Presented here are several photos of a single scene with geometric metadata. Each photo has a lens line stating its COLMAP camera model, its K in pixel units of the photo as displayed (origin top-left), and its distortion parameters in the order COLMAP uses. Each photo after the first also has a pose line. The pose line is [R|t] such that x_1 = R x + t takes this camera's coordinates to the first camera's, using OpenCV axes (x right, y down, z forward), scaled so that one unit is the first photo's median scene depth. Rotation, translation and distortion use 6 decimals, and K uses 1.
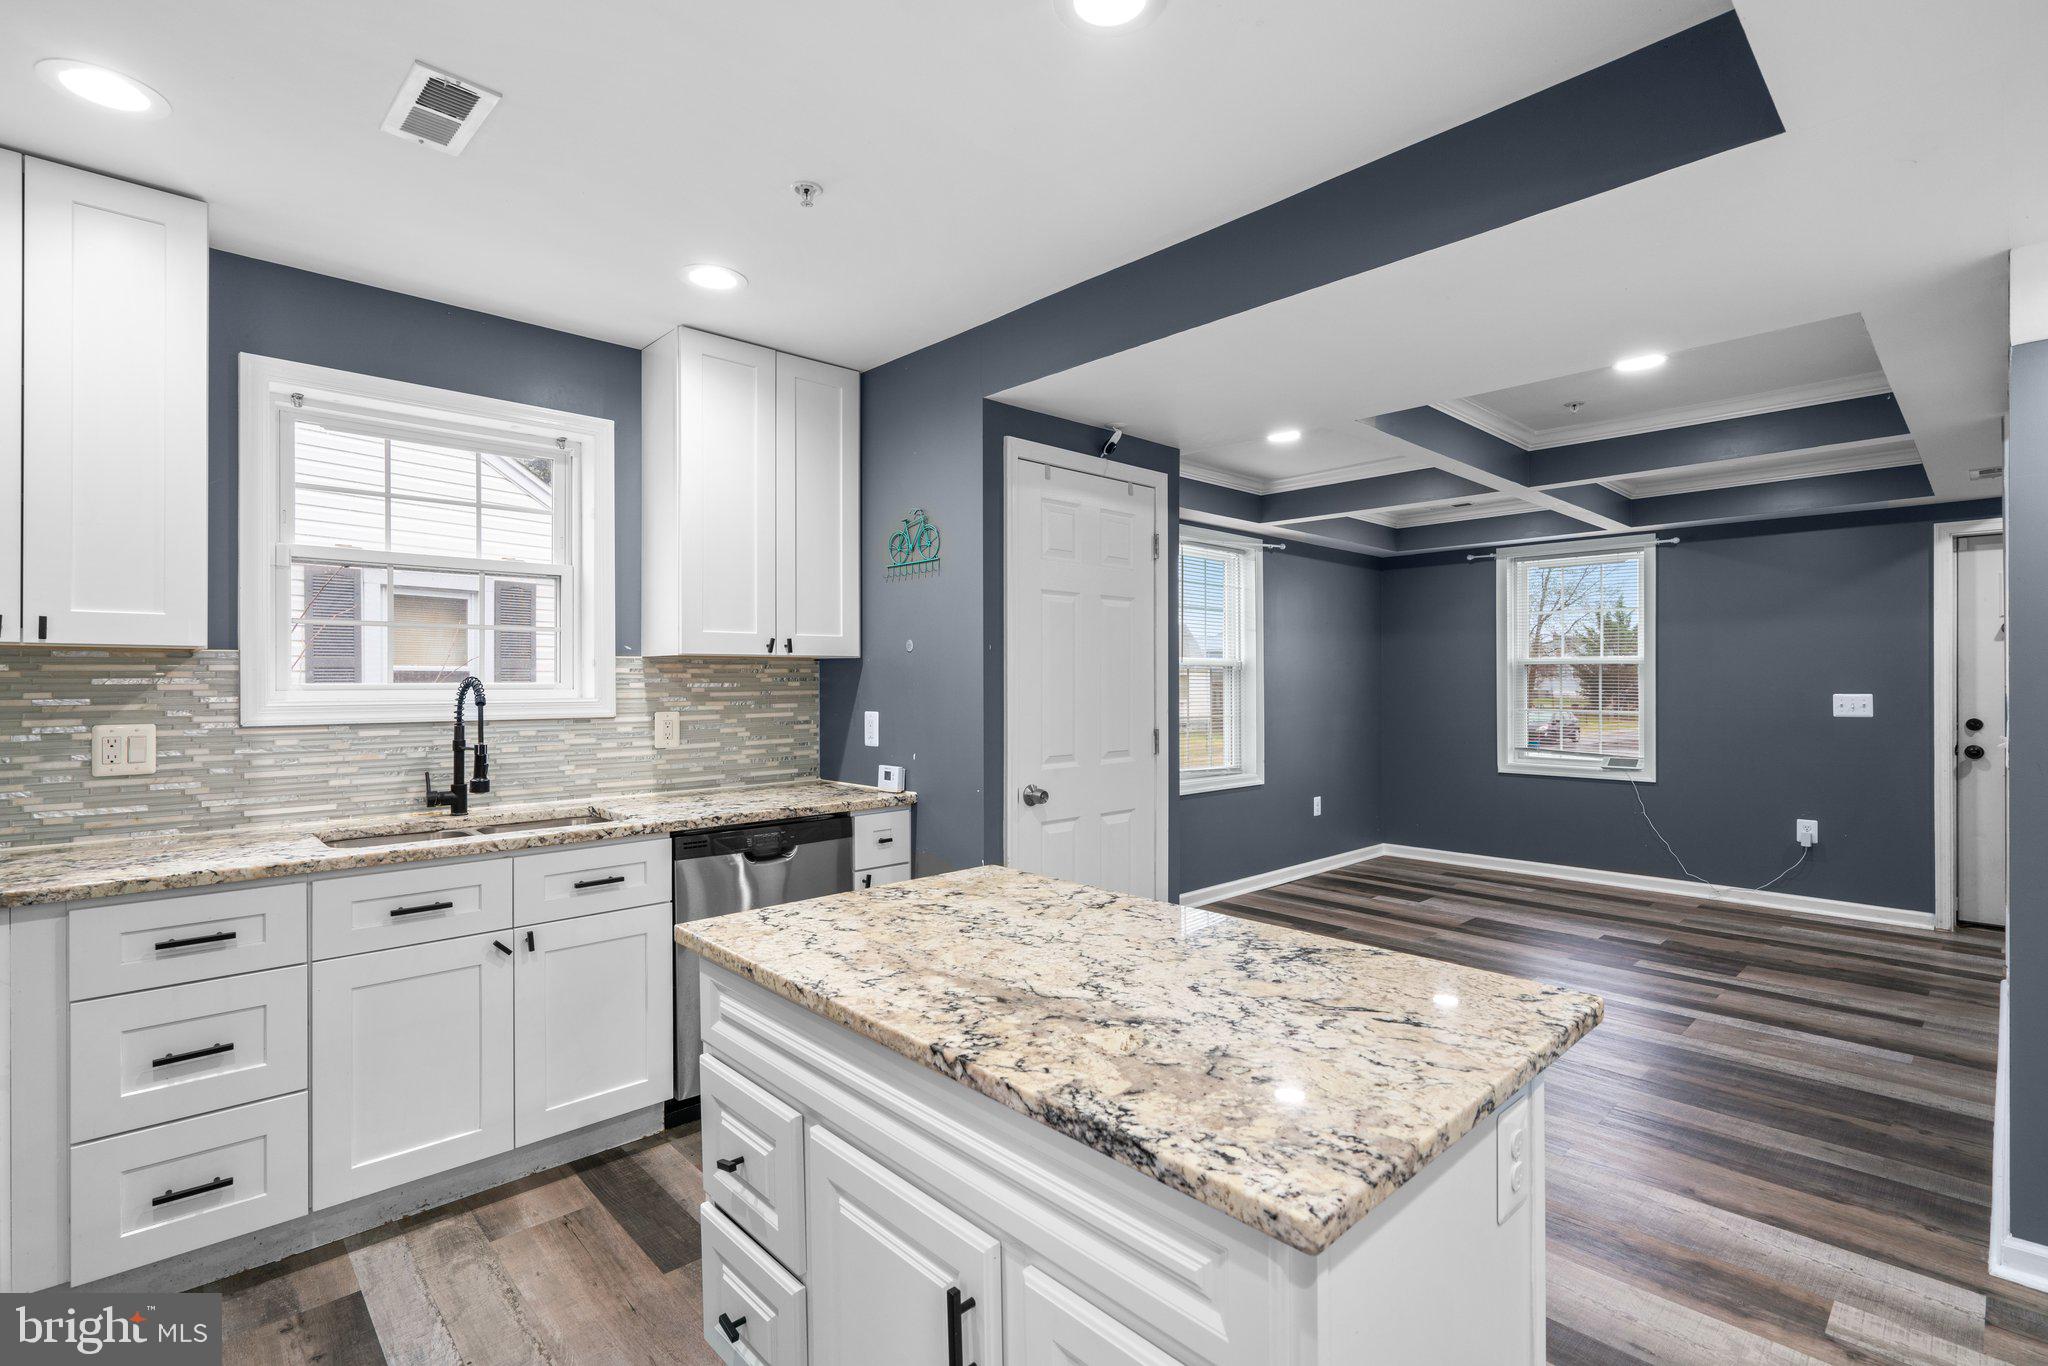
lens RADIAL K [[926.7, 0, 1001.9], [0, 926.7, 678.8], [0, 0, 1]] dist [-0.005855, 0.004682]
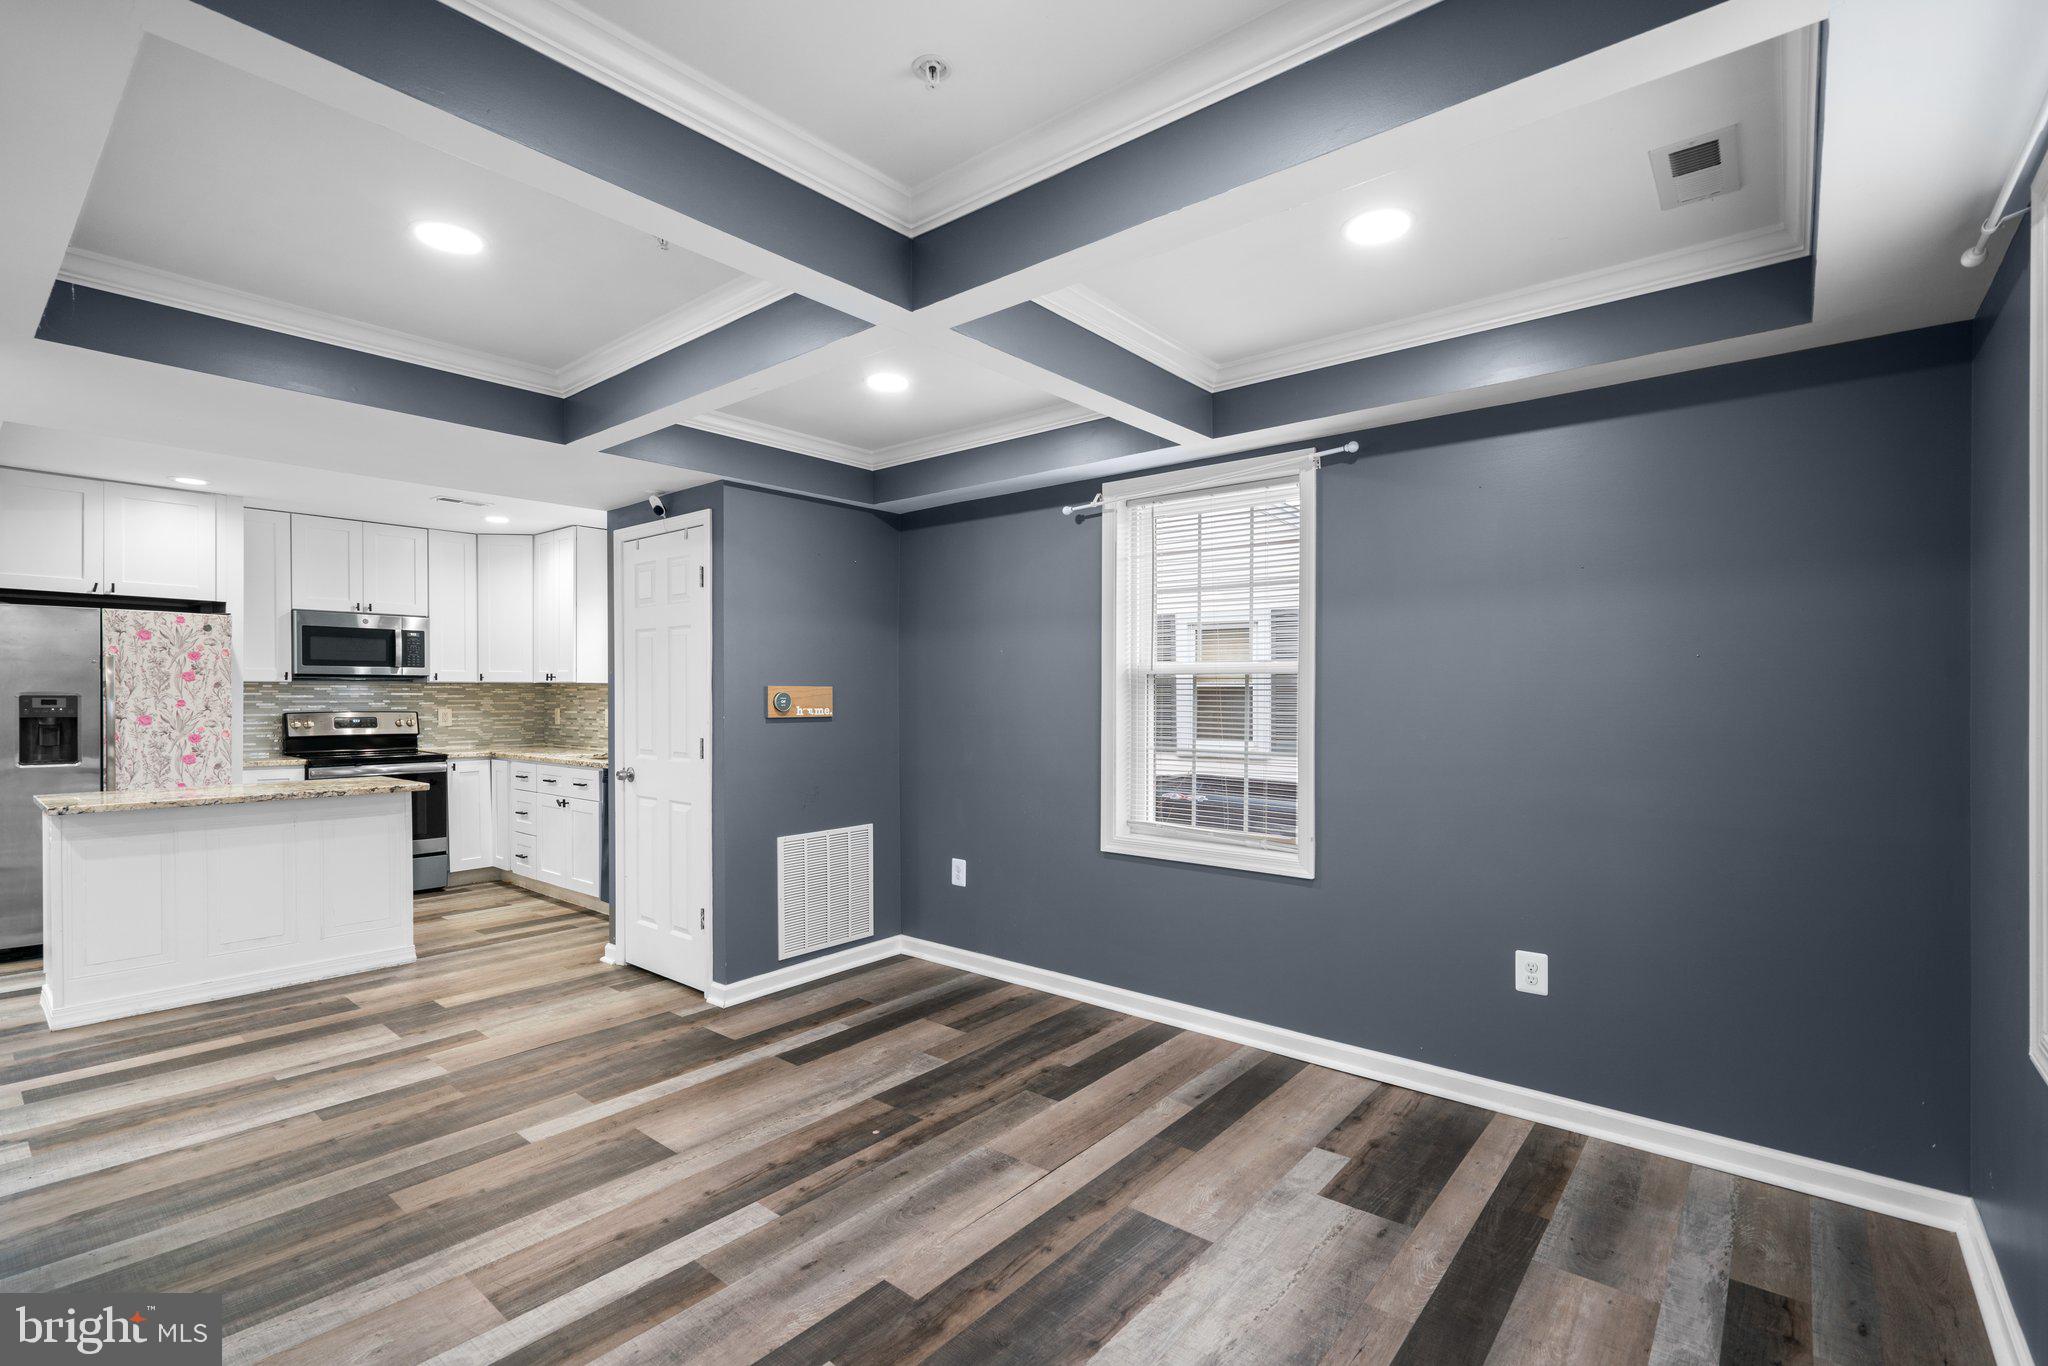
lens RADIAL K [[926.7, 0, 1040.8], [0, 926.7, 702.1], [0, 0, 1]] dist [-0.005855, 0.004682]
pose [[0.145024, 0.010640, -0.989371, 1.818835], [-0.001003, 0.999943, 0.010607, -0.003001], [0.989428, -0.000546, 0.145026, 1.683400]]
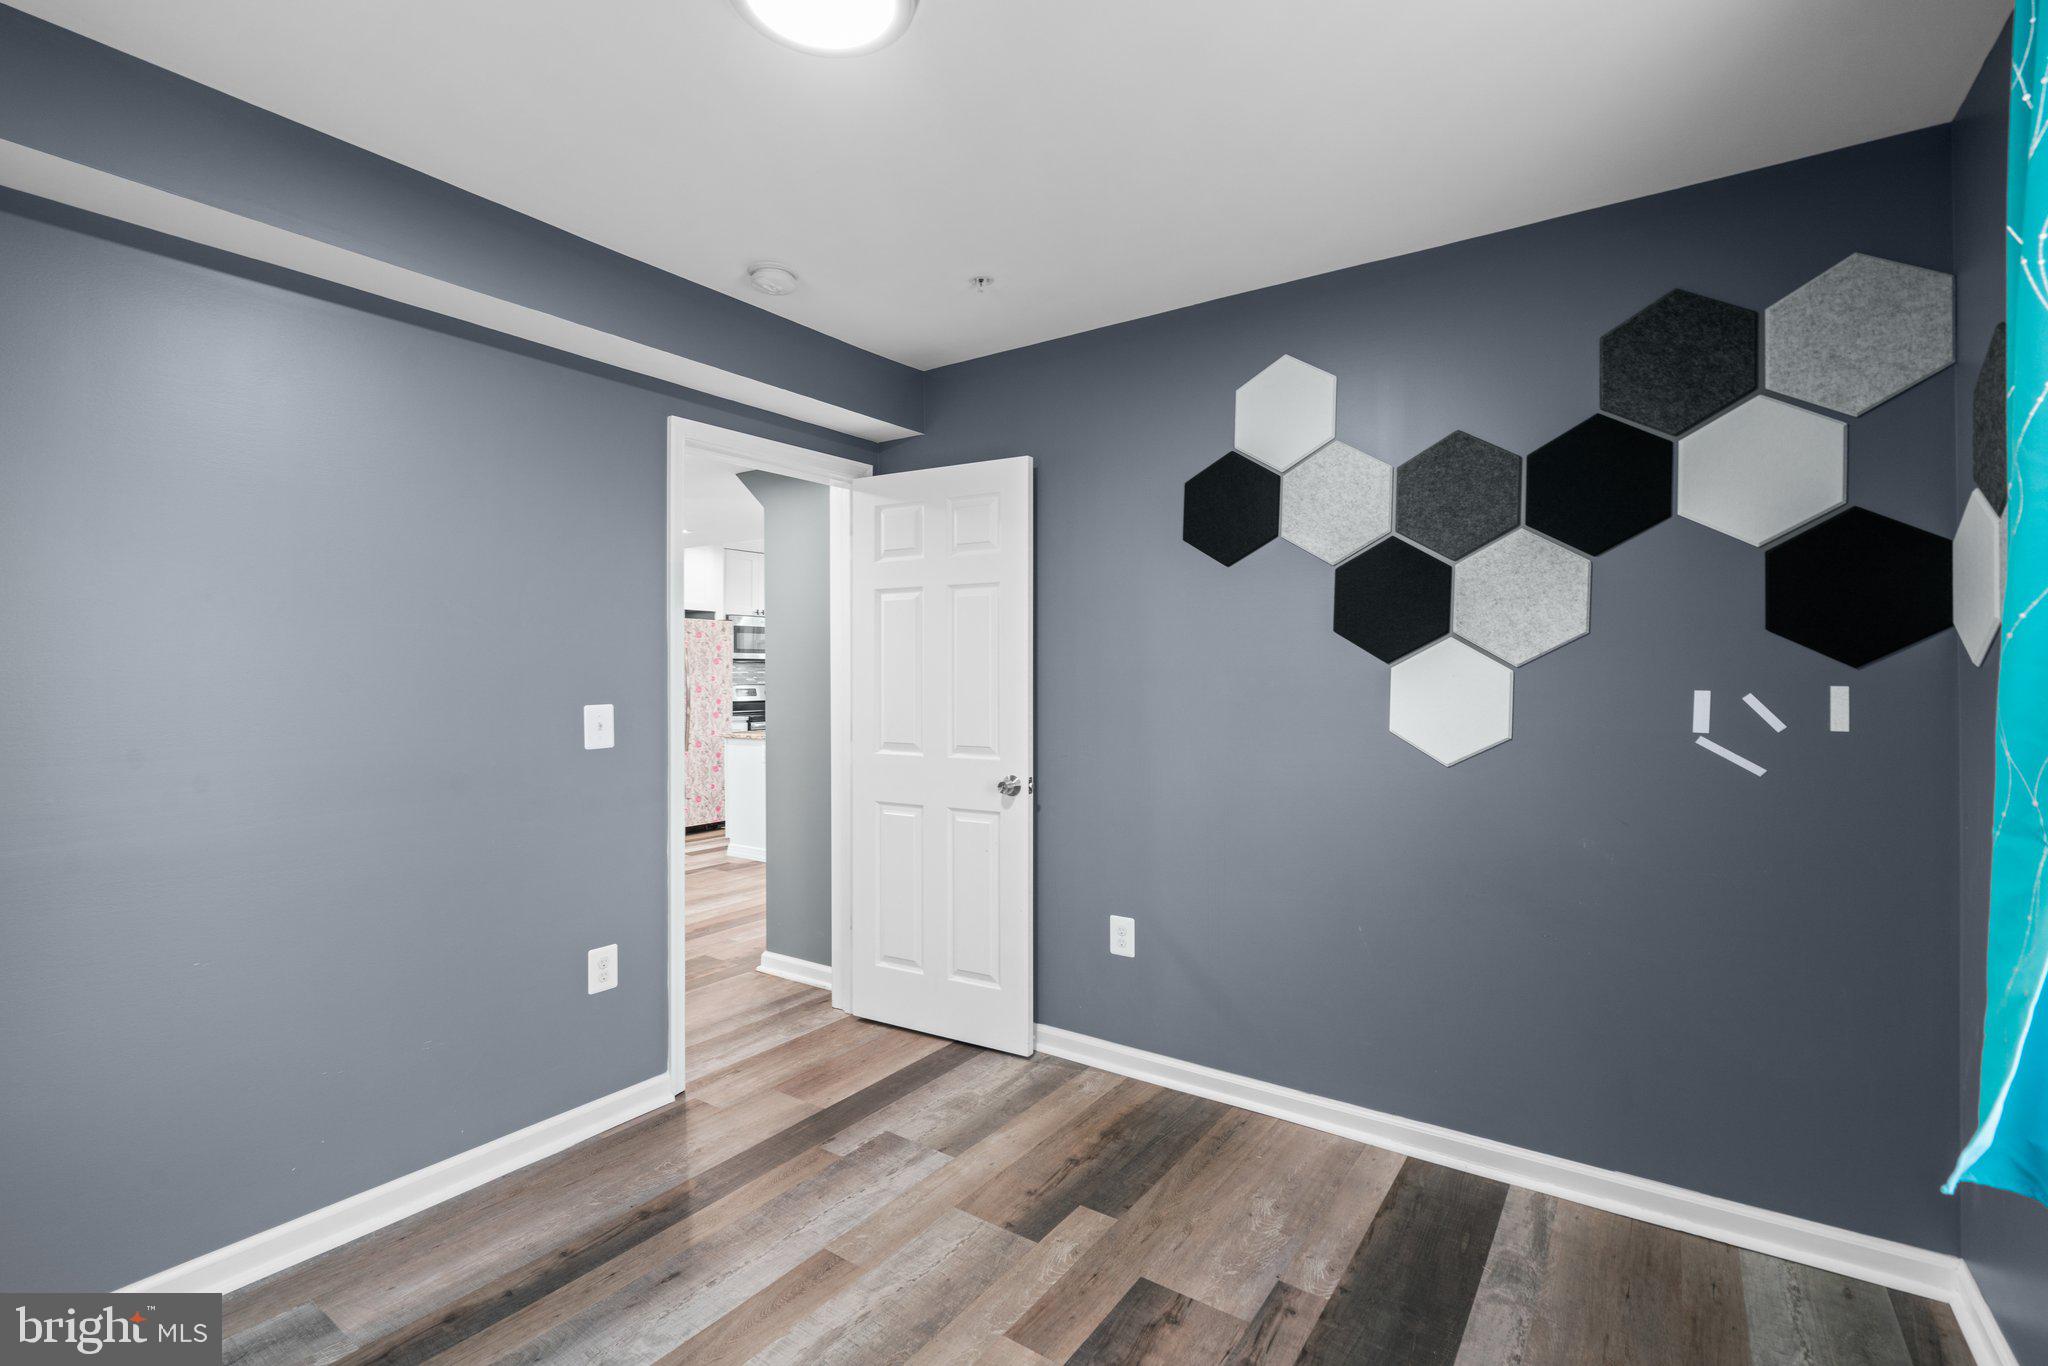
lens RADIAL K [[926.7, 0, 1029.3], [0, 926.7, 676.8], [0, 0, 1]] dist [-0.005855, 0.004682]
pose [[0.230070, 0.006034, -0.973155, 2.750811], [0.000811, 0.999979, 0.006392, -0.002155], [0.973174, -0.002260, 0.230060, 0.522145]]
